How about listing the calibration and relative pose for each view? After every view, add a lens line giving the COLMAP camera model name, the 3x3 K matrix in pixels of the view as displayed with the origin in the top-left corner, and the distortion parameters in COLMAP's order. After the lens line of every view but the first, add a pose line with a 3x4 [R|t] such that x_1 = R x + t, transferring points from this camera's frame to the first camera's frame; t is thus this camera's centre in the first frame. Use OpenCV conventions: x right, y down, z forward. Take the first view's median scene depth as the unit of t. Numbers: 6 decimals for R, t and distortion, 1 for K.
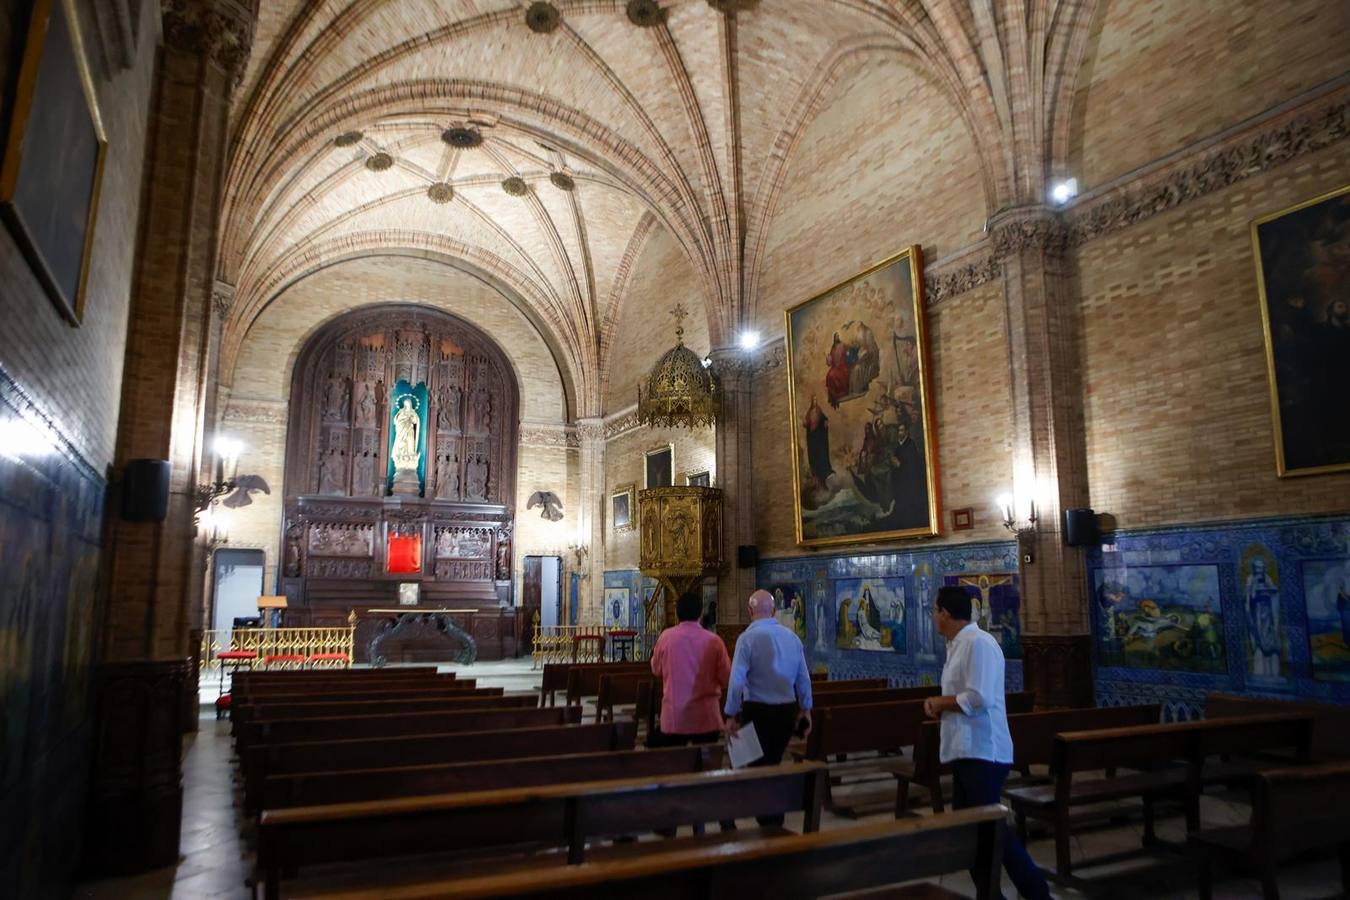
lens RADIAL K [[925.2, 0, 678.0], [0, 925.2, 451.0], [0, 0, 1]] dist [-0.111706, 0.075999]
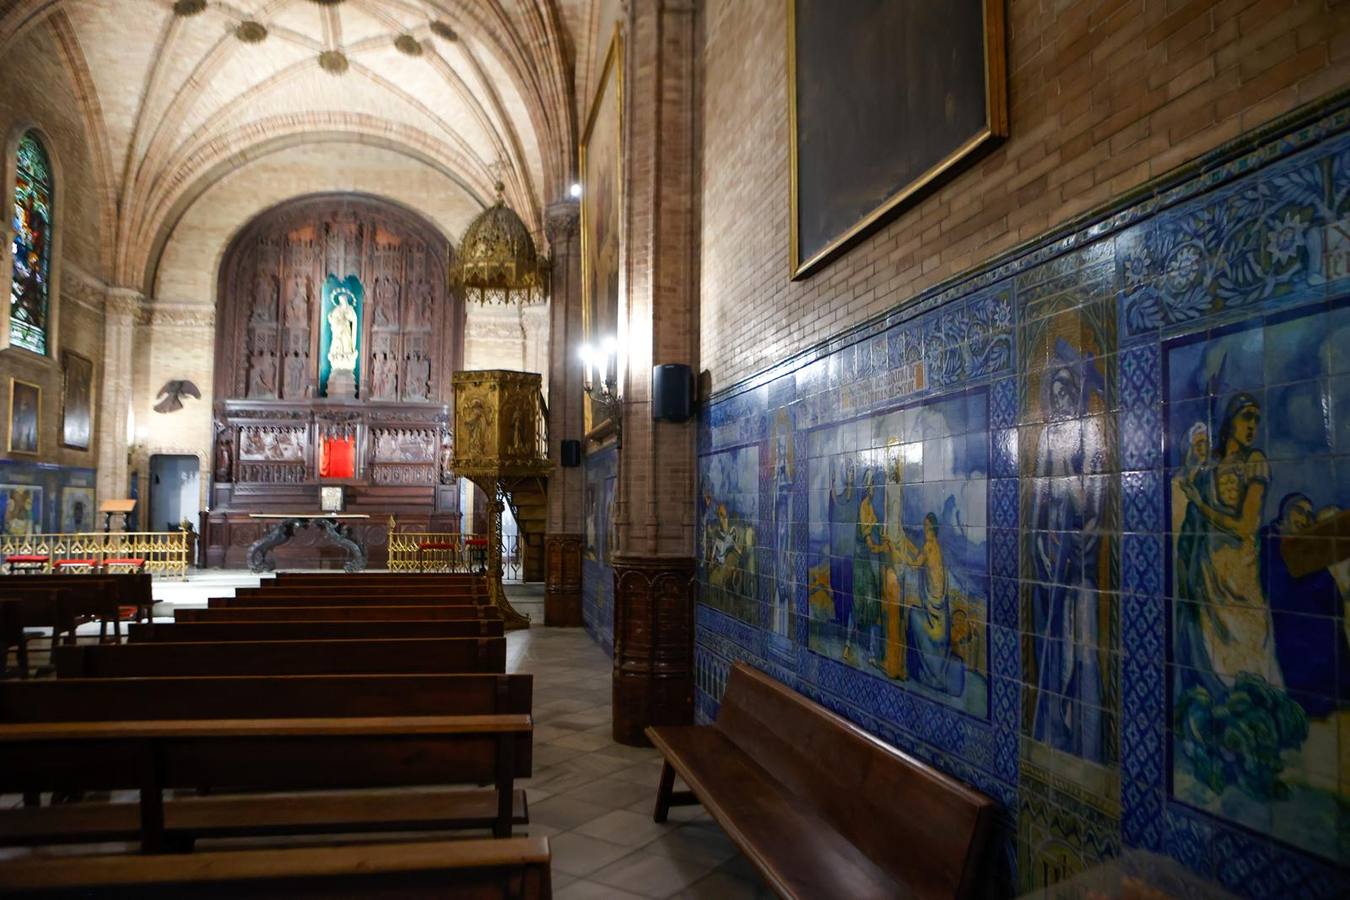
lens RADIAL K [[925.2, 0, 692.5], [0, 925.2, 470.4], [0, 0, 1]] dist [-0.111706, 0.075999]
pose [[0.972429, -0.003081, -0.233178, 0.294633], [0.029872, 0.993321, 0.111450, 0.031566], [0.231278, -0.115343, 0.966026, 0.171918]]
